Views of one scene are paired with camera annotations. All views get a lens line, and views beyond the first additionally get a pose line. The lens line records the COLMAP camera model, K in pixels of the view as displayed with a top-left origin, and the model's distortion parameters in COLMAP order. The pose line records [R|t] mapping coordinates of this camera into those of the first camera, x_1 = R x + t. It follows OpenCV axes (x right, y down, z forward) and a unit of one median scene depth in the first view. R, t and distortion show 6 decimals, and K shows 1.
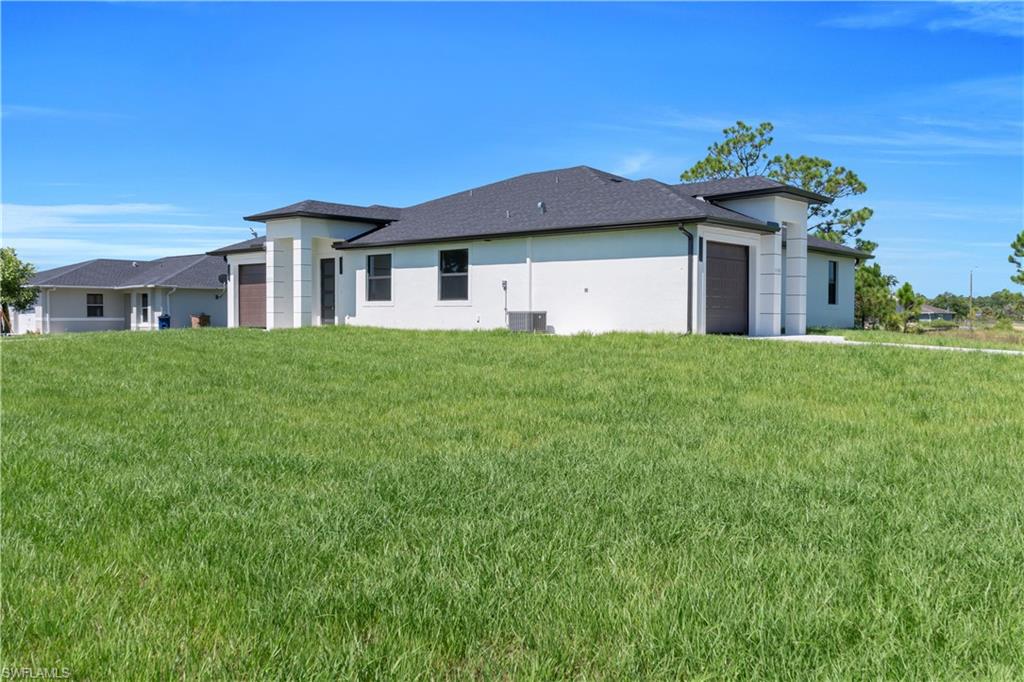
lens RADIAL K [[864.7, 0, 512.0], [0, 864.7, 341.0], [0, 0, 1]] dist [0.001796, -0.000790]
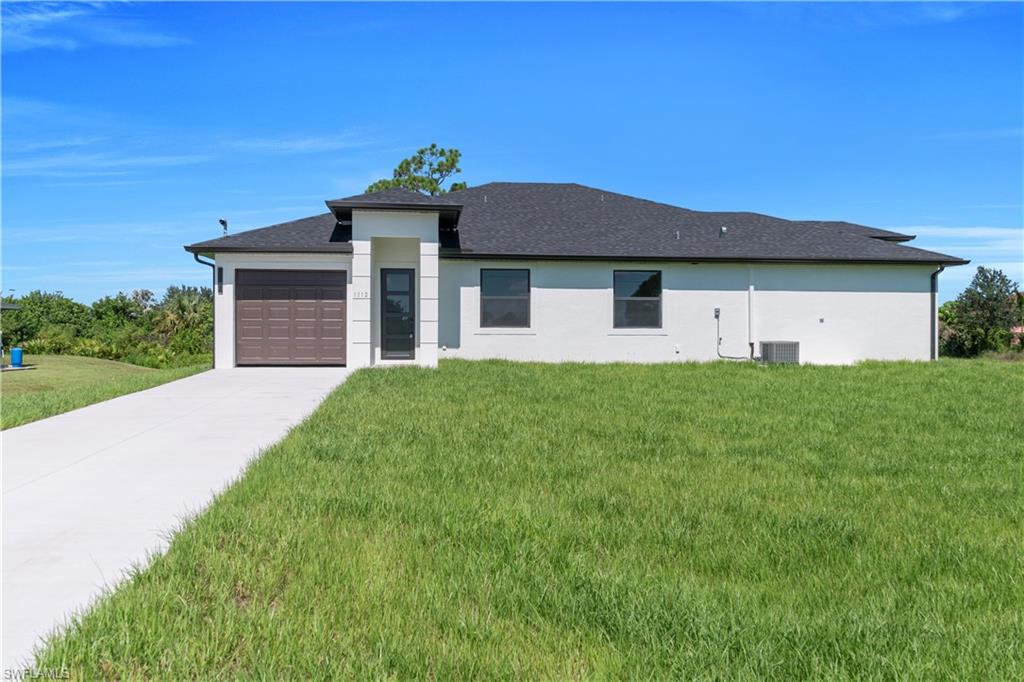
lens RADIAL K [[864.7, 0, 512.0], [0, 864.7, 341.0], [0, 0, 1]] dist [0.001796, -0.000790]
pose [[0.672896, -0.008396, 0.739689, -0.783698], [0.022484, 0.999706, -0.009107, -0.028788], [-0.739395, 0.022759, 0.672887, 0.497878]]
